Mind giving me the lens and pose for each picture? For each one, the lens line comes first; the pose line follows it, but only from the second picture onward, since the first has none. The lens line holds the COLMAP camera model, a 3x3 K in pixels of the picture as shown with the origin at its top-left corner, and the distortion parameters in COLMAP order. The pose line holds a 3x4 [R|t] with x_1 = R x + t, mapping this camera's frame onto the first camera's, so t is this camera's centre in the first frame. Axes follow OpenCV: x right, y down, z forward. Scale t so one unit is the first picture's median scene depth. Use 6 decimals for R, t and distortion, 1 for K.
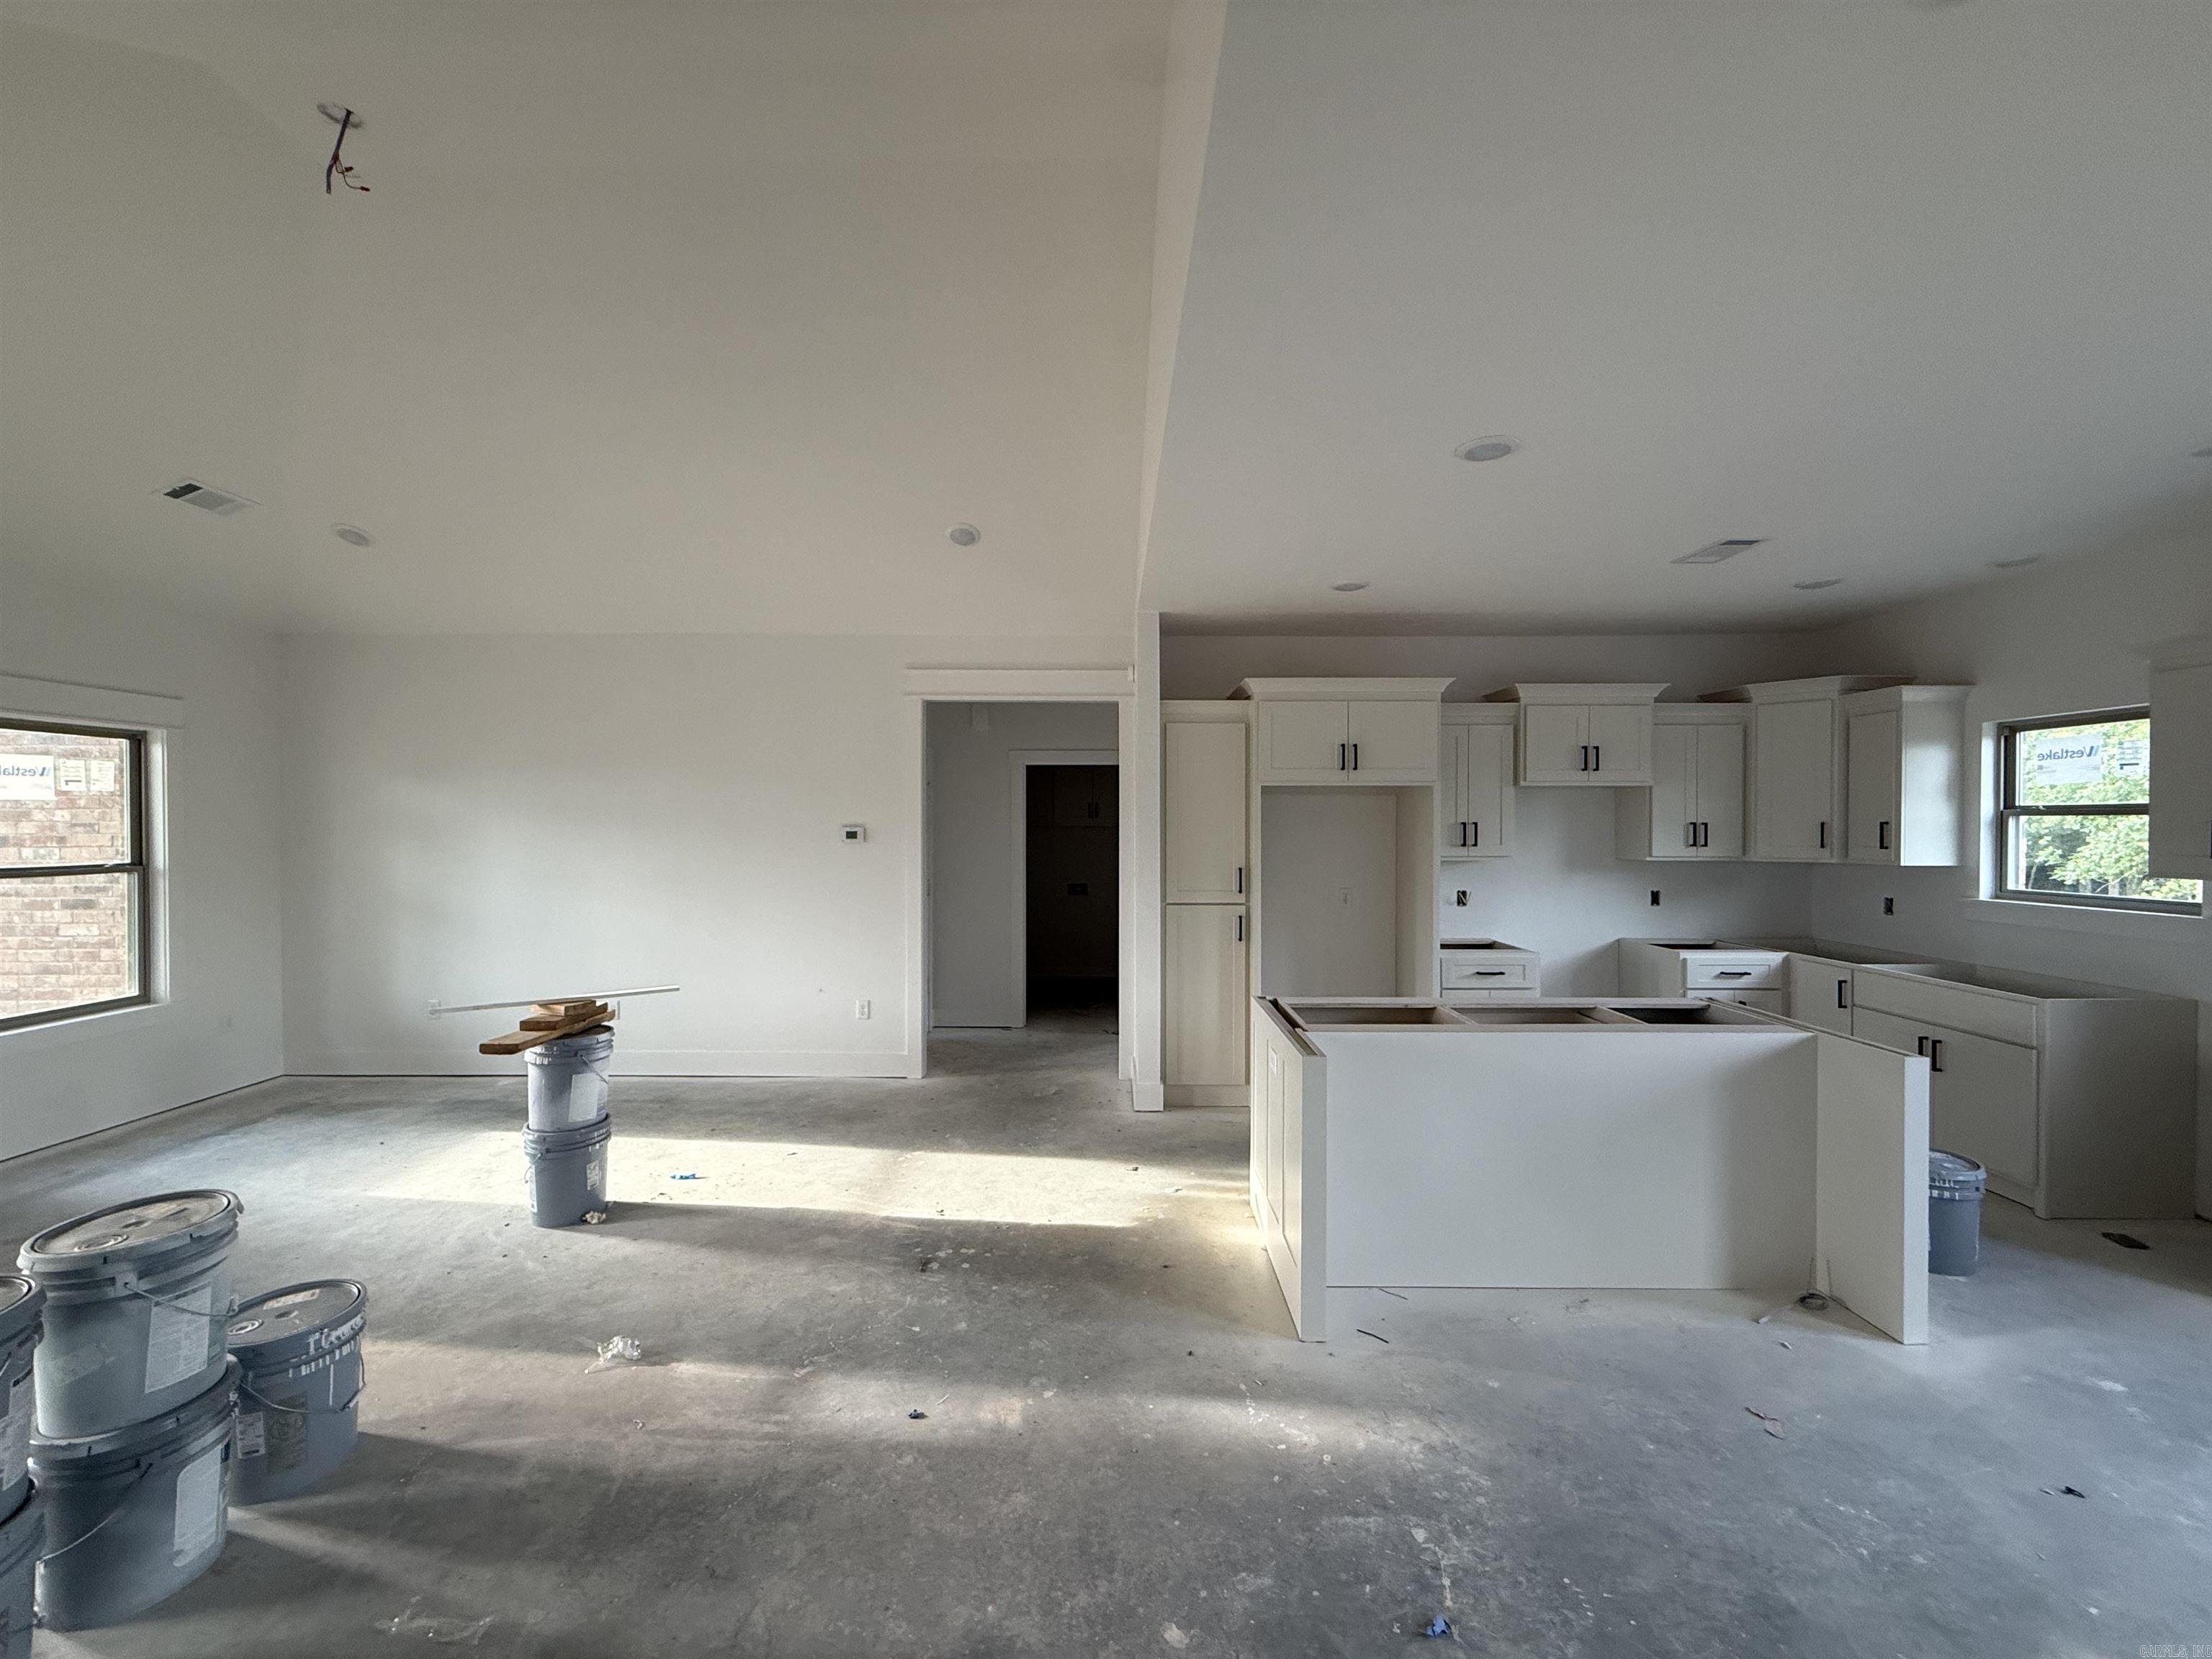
lens RADIAL K [[884.4, 0, 1100.8], [0, 884.4, 830.8], [0, 0, 1]] dist [0.001628, -0.000078]
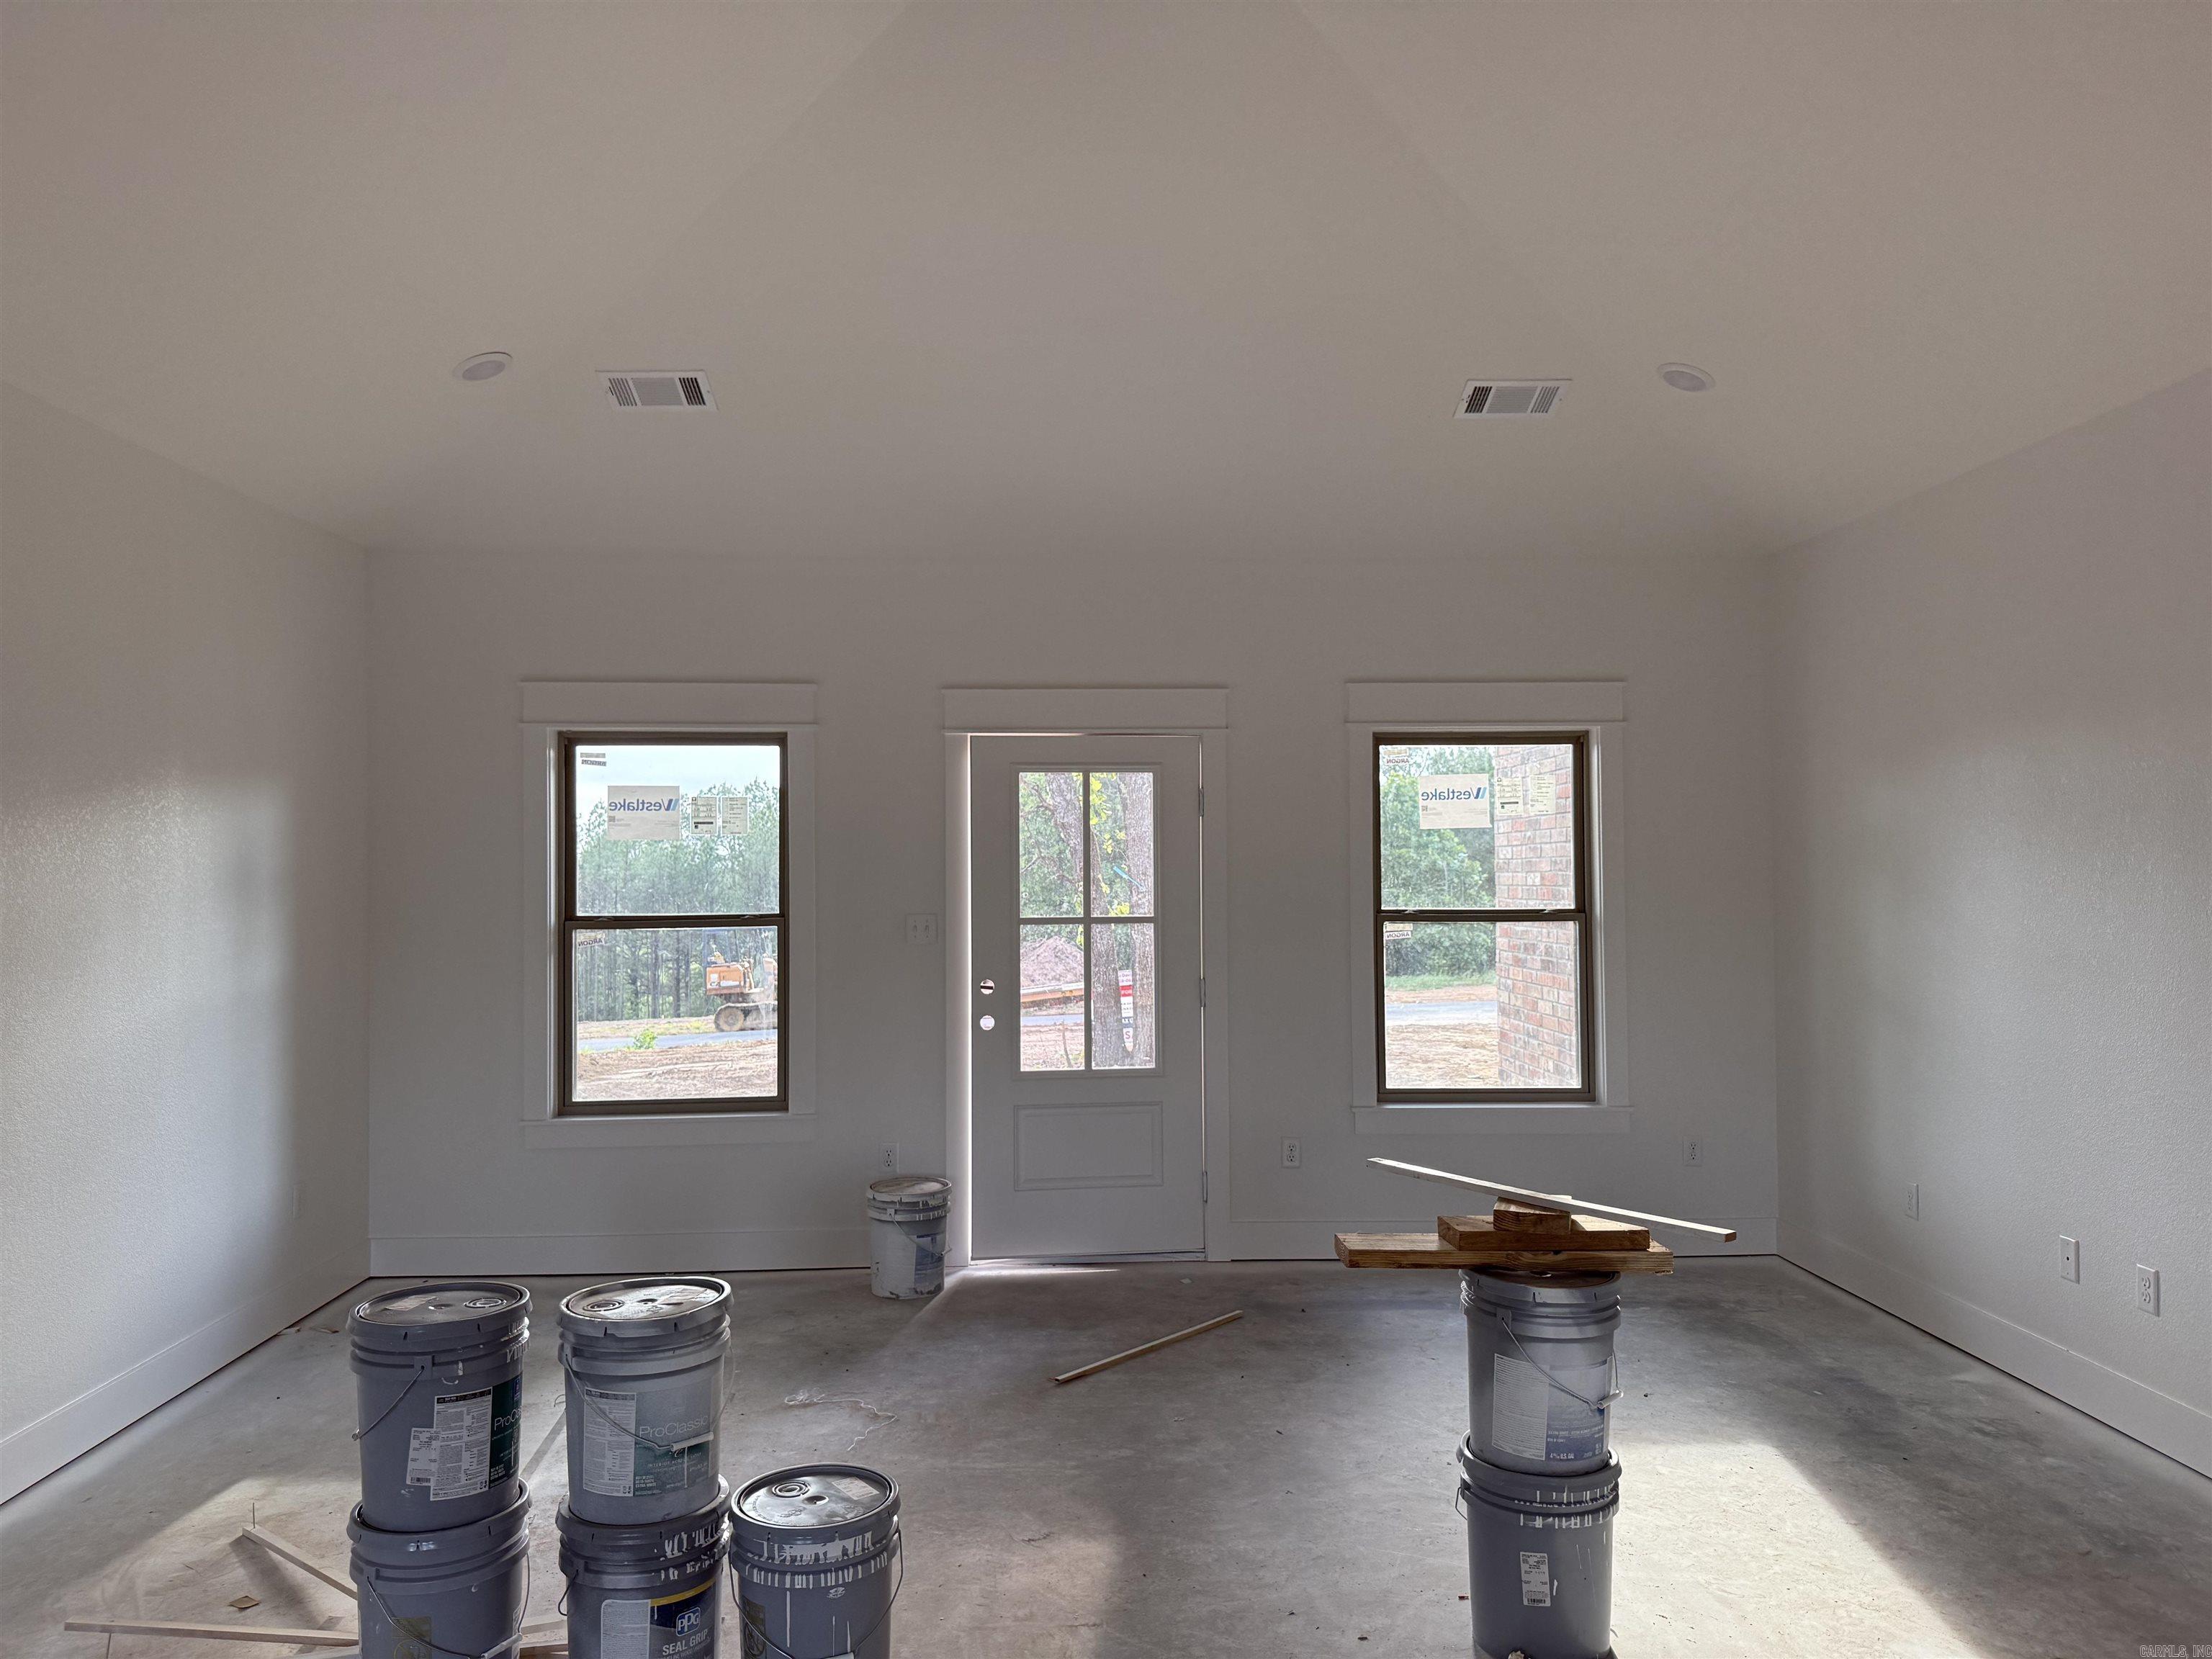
lens RADIAL K [[1558.8, 0, 1106.0], [0, 1558.8, 829.5], [0, 0, 1]] dist [0.055534, -0.068578]
pose [[0.056046, -0.024387, -0.998130, 0.202844], [-0.002923, 0.999693, -0.024589, 0.002745], [0.998424, 0.004296, 0.055957, 0.526971]]
